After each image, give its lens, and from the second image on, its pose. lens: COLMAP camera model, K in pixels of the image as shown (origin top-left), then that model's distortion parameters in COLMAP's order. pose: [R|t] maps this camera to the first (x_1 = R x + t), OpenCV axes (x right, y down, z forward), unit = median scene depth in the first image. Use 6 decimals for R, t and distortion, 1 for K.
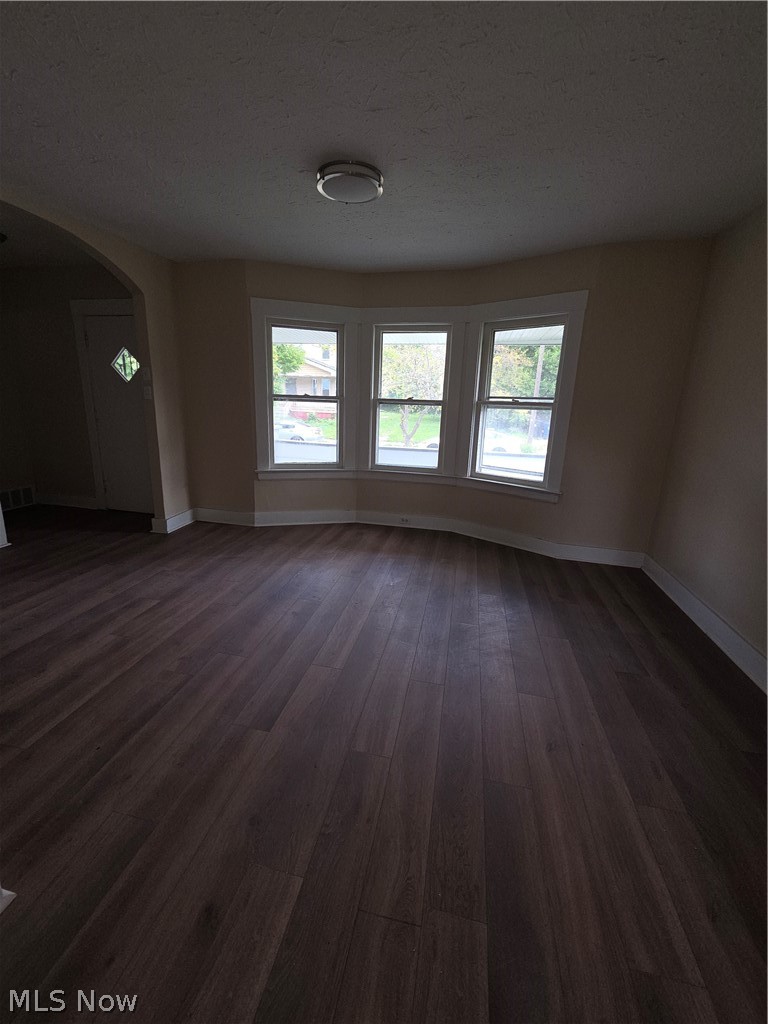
lens RADIAL K [[417.4, 0, 377.4], [0, 417.4, 503.1], [0, 0, 1]] dist [0.000819, -0.000033]
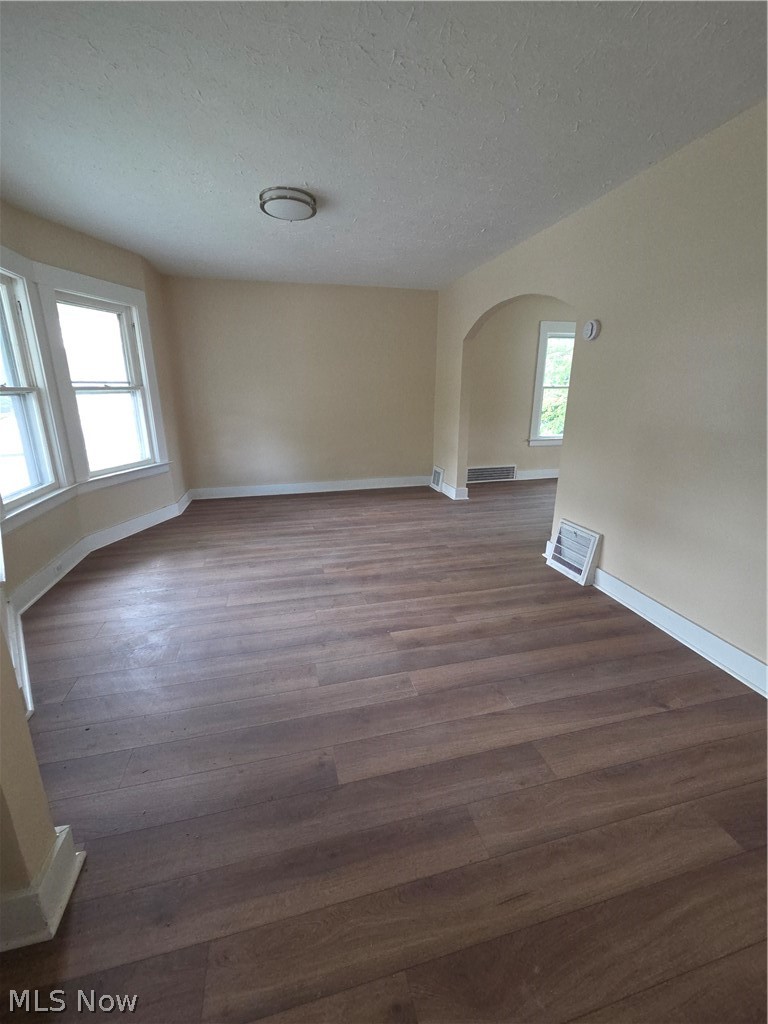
lens RADIAL K [[417.4, 0, 377.4], [0, 417.4, 503.1], [0, 0, 1]] dist [0.000819, -0.000033]
pose [[-0.446737, -0.264531, 0.854664, -1.210607], [0.205748, 0.899307, 0.385894, -0.351808], [-0.870686, 0.348238, -0.347327, 1.272844]]
